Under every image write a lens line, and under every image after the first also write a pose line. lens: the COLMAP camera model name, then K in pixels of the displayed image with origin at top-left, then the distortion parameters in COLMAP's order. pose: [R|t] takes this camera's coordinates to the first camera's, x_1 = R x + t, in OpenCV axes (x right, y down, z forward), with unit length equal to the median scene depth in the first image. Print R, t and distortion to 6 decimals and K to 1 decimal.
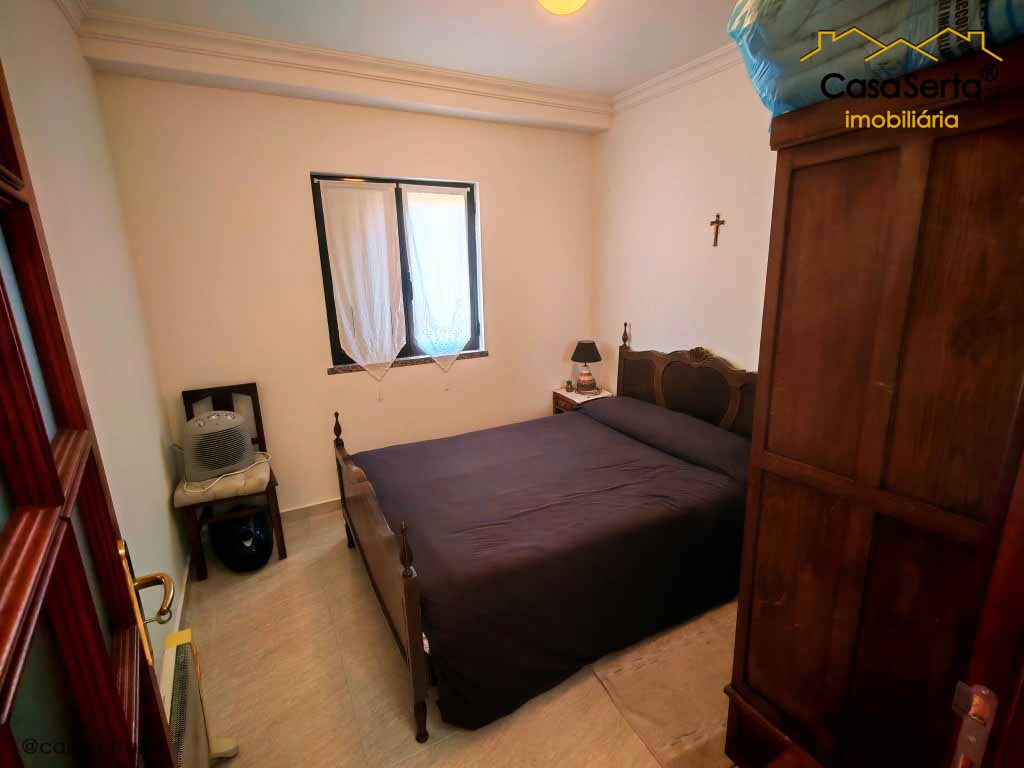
lens RADIAL K [[471.2, 0, 512.0], [0, 471.2, 384.0], [0, 0, 1]] dist [0.002899, 0.000704]
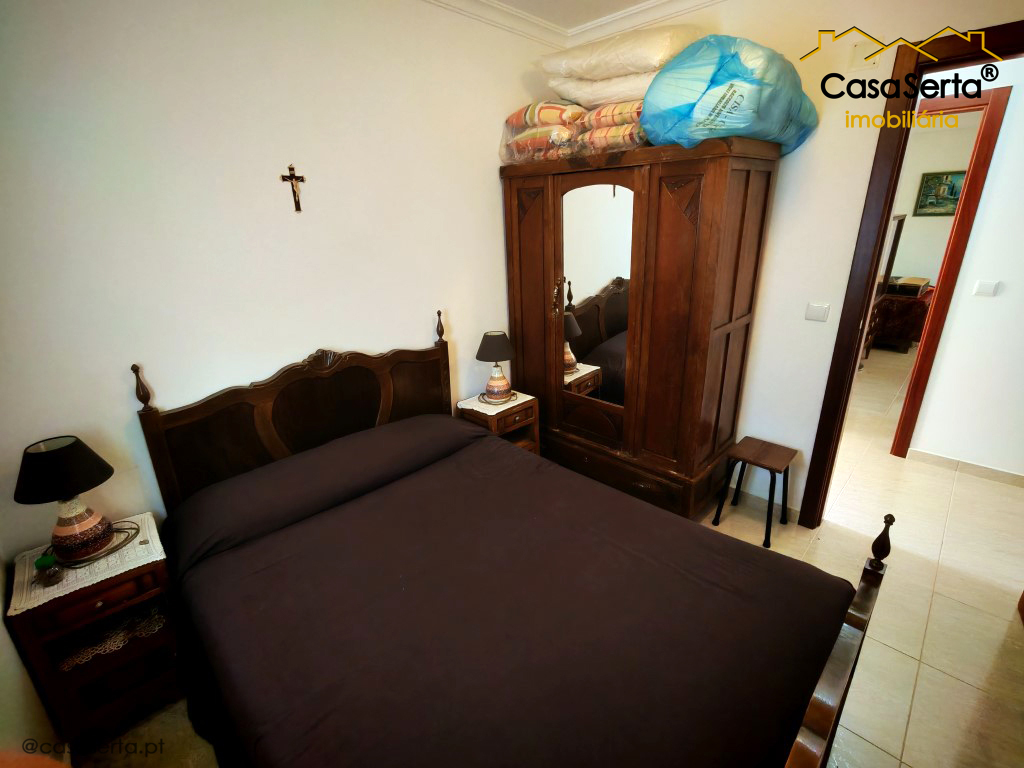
lens RADIAL K [[471.2, 0, 512.0], [0, 471.2, 384.0], [0, 0, 1]] dist [0.002899, 0.000704]
pose [[-0.291356, -0.270859, 0.917468, -0.402437], [0.282917, 0.891776, 0.353119, -0.214796], [-0.913821, 0.362451, -0.183194, 0.913461]]
